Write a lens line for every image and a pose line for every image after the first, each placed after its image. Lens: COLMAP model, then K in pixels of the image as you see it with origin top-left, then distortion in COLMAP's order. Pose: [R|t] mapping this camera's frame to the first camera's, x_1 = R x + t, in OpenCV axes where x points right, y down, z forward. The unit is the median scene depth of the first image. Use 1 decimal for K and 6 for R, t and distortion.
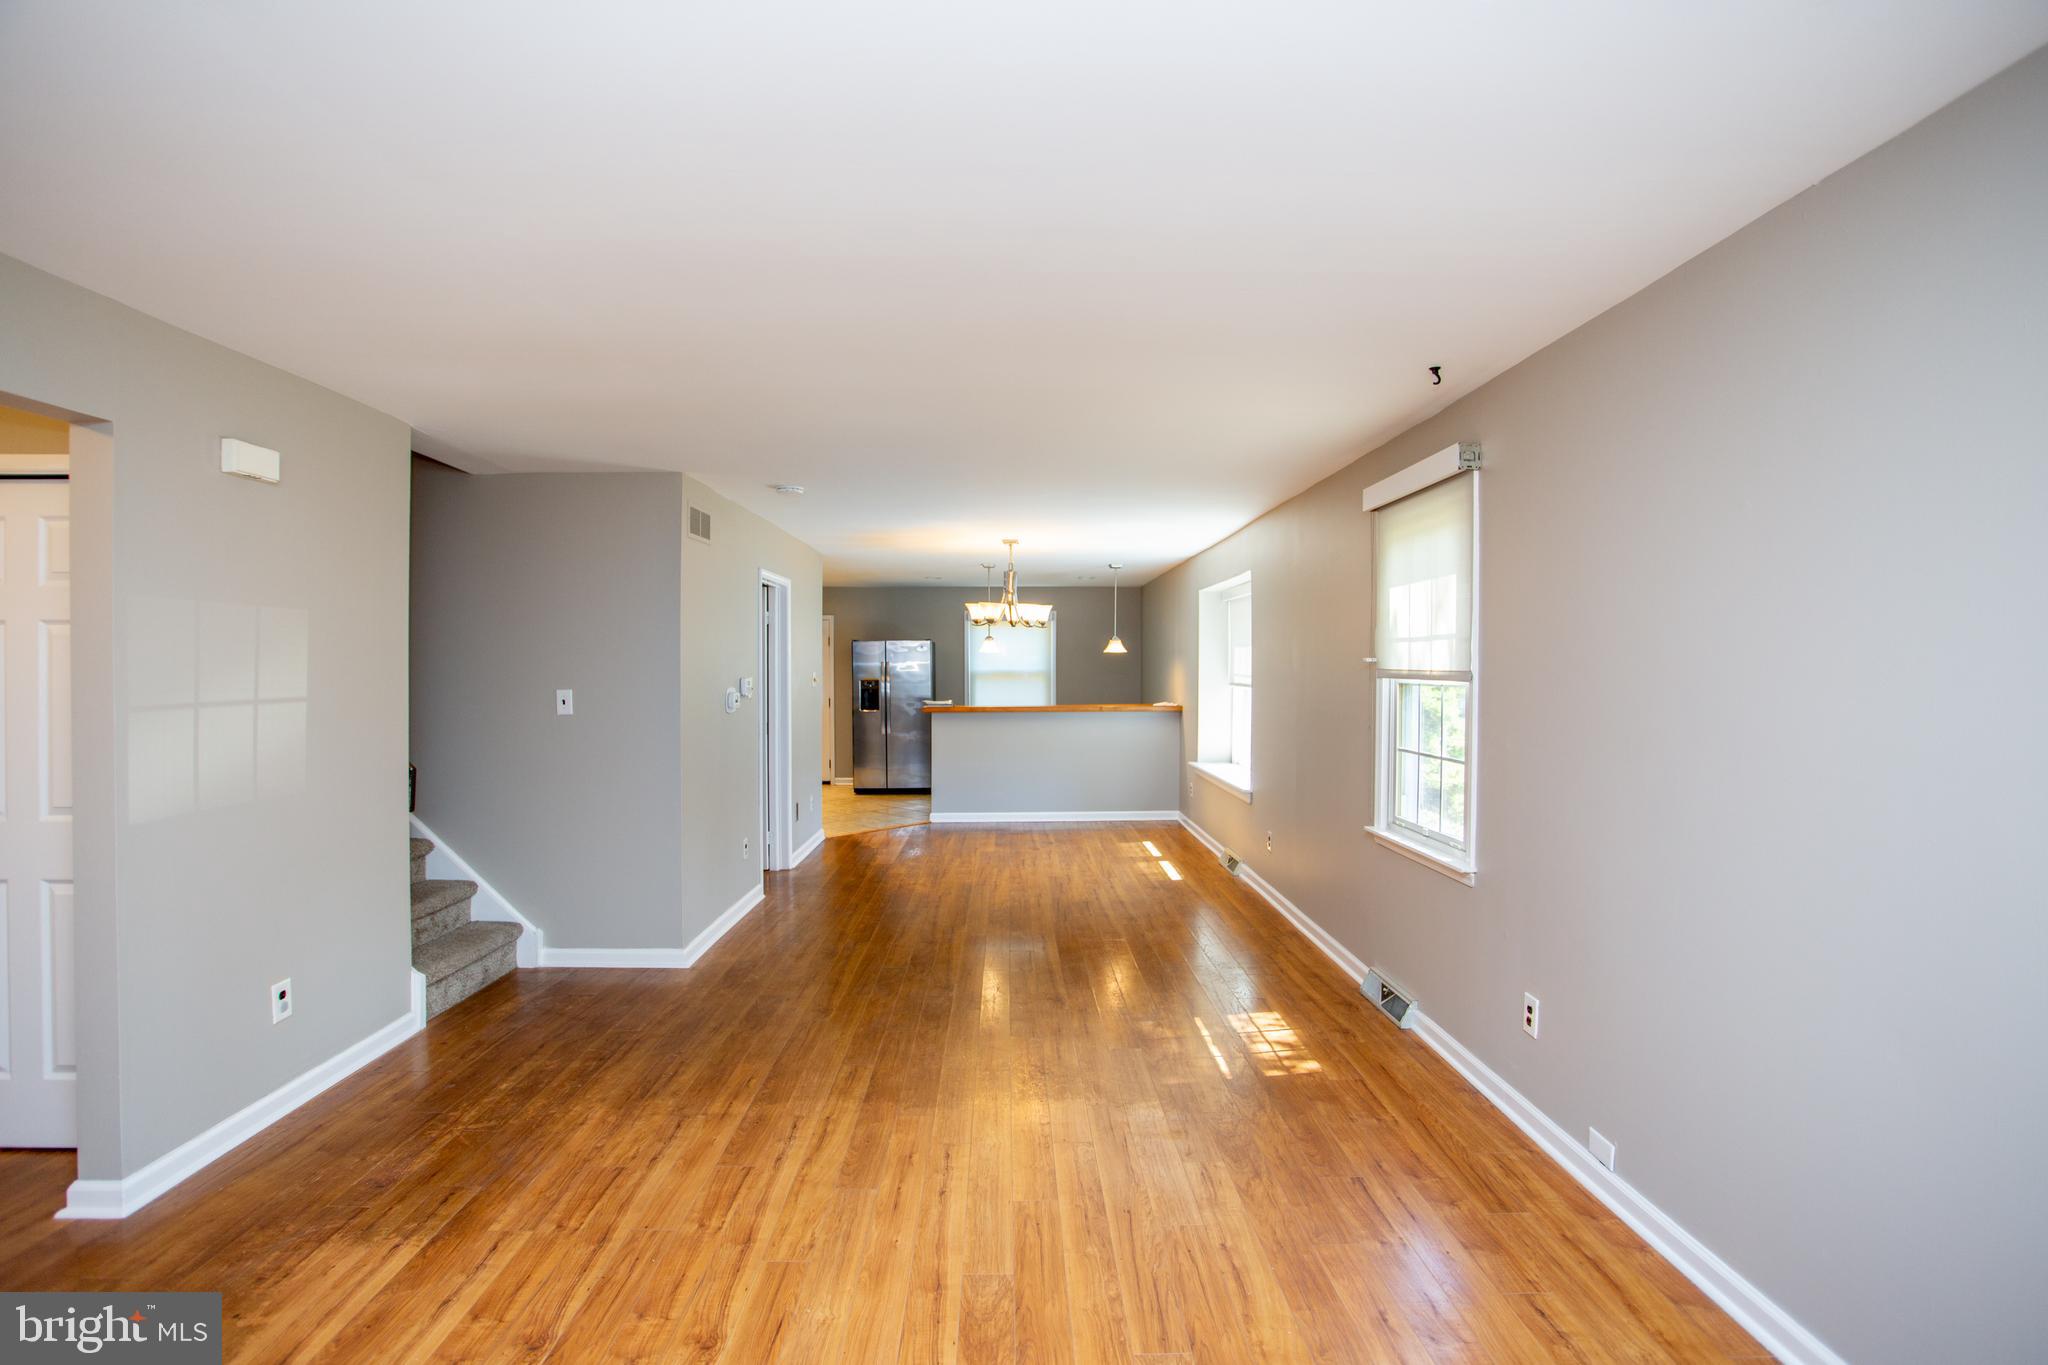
lens RADIAL K [[990.5, 0, 1015.0], [0, 990.5, 674.0], [0, 0, 1]] dist [-0.074968, 0.029598]
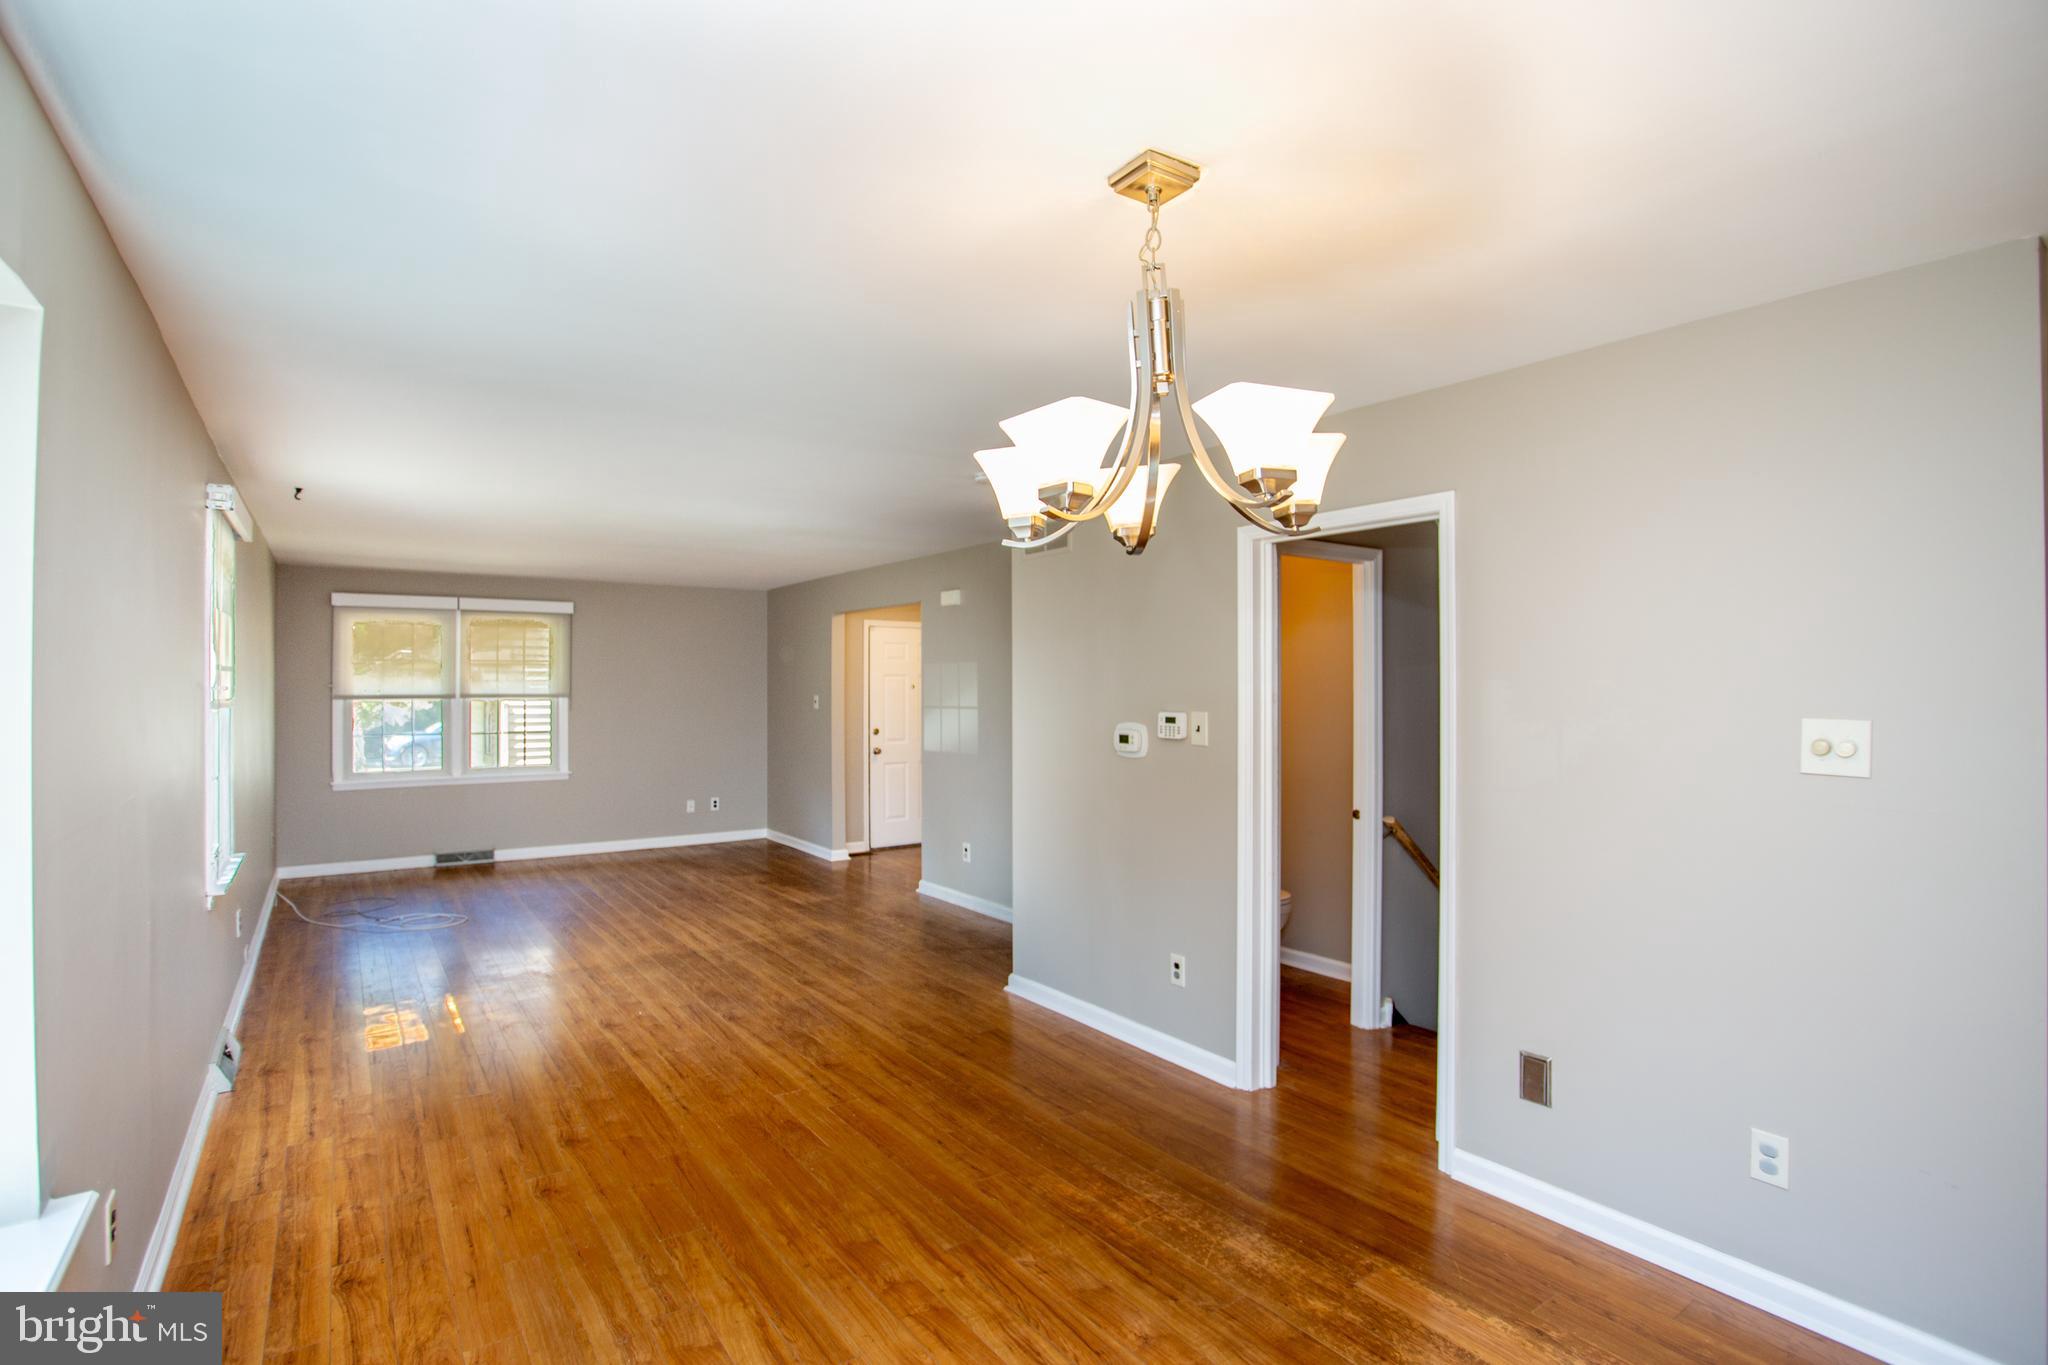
lens RADIAL K [[990.5, 0, 1015.0], [0, 990.5, 674.0], [0, 0, 1]] dist [-0.074968, 0.029598]
pose [[-0.820036, -0.005740, -0.572283, 0.282886], [-0.004504, 0.999983, -0.003577, -0.028389], [0.572295, -0.000356, -0.820048, 2.125198]]
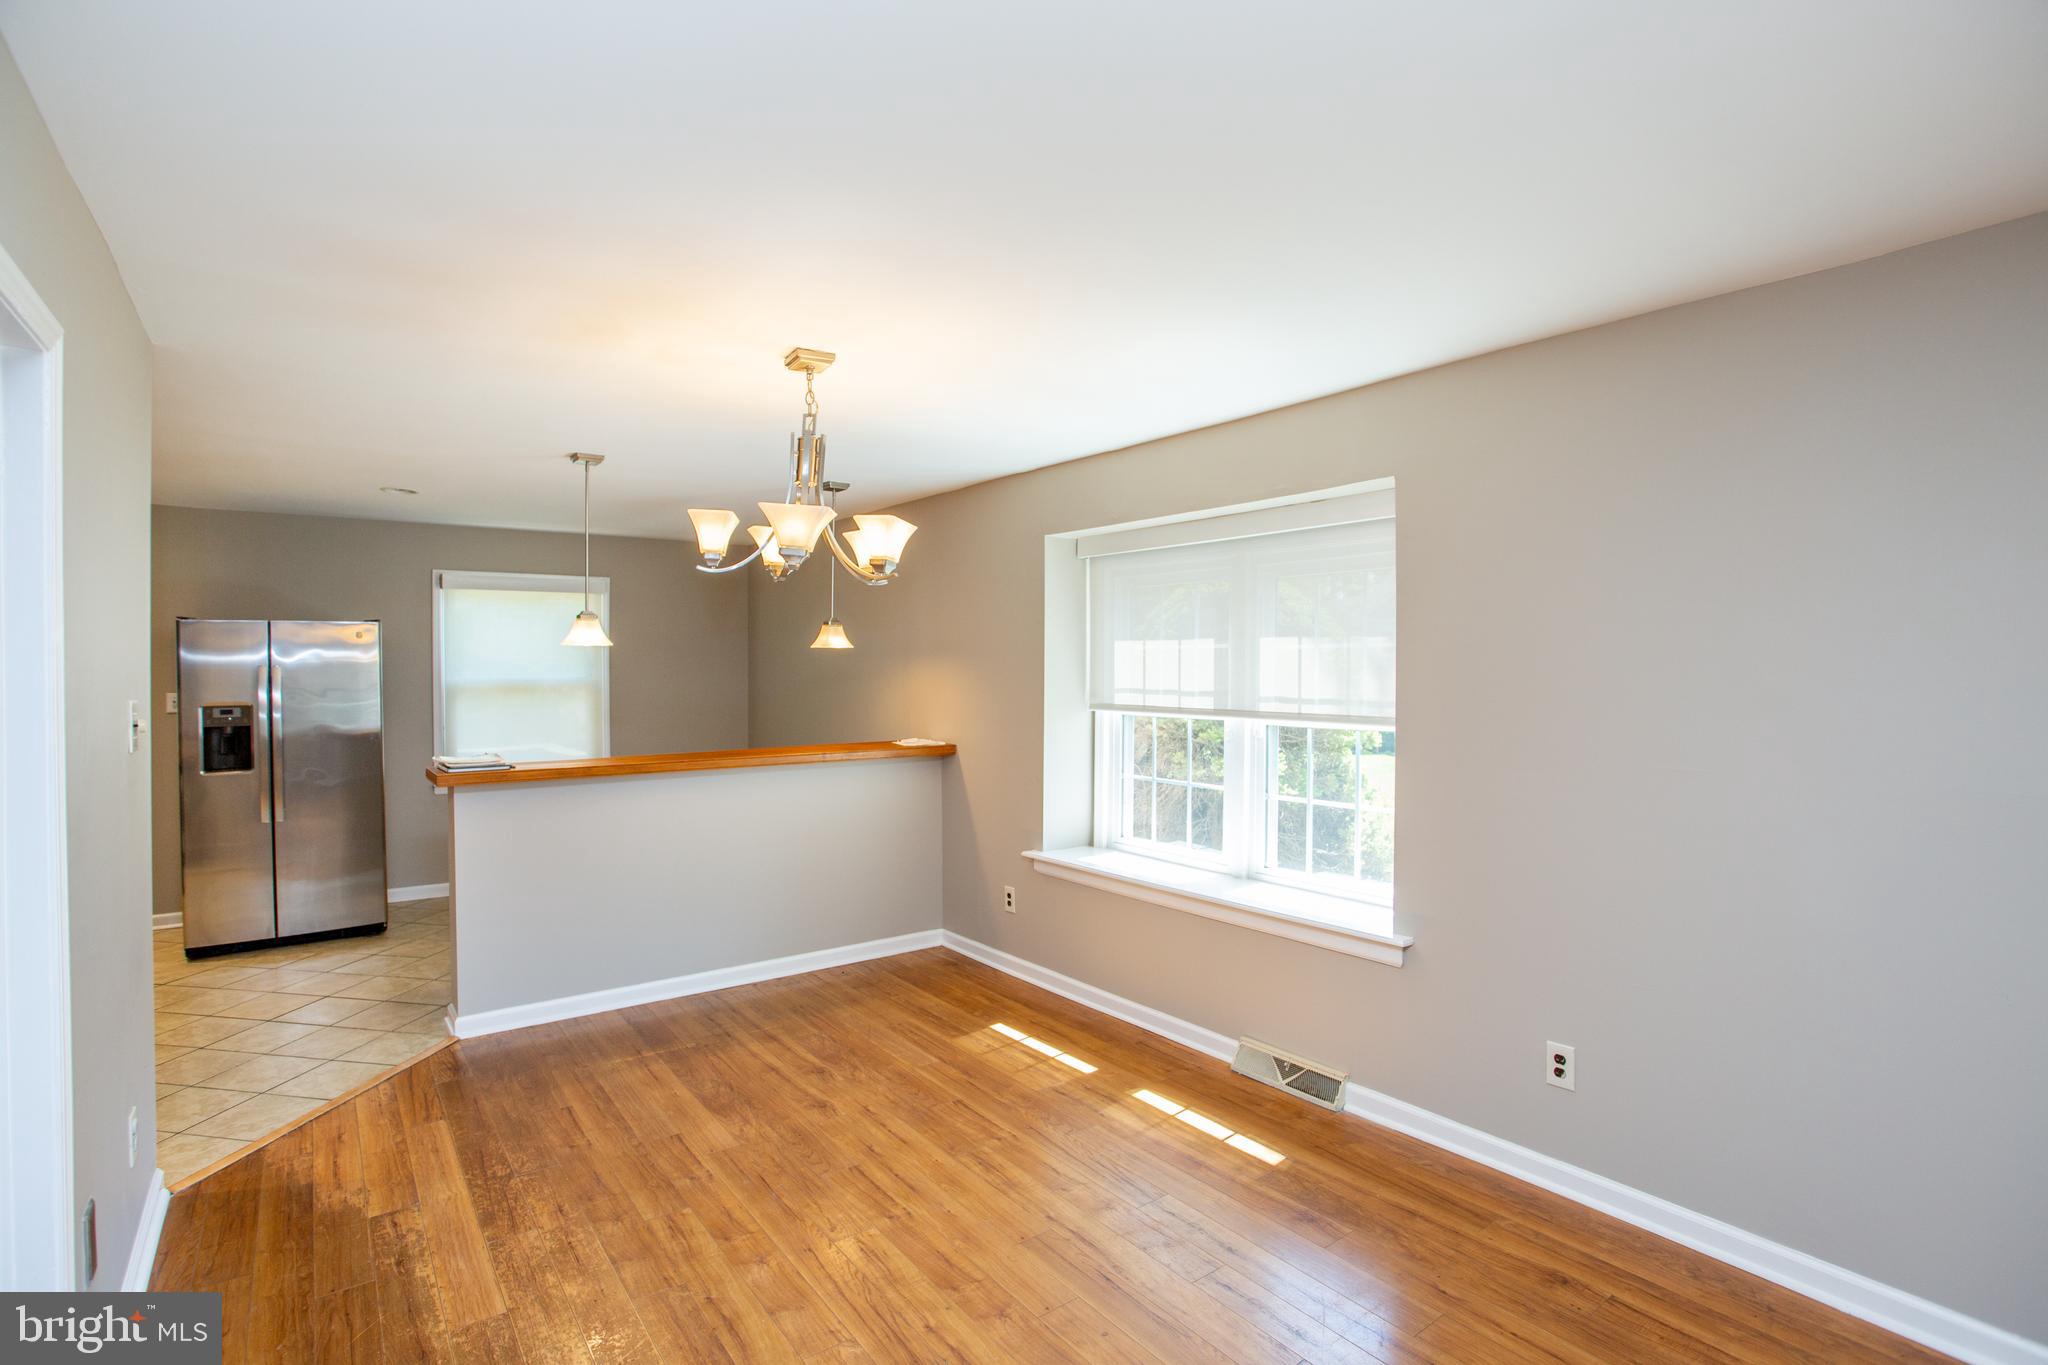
lens RADIAL K [[990.5, 0, 1015.0], [0, 990.5, 674.0], [0, 0, 1]] dist [-0.074968, 0.029598]
pose [[0.808854, -0.006276, 0.587977, -0.300983], [0.008359, 0.999965, -0.000827, -0.018864], [-0.587951, 0.005584, 0.808877, 1.162124]]
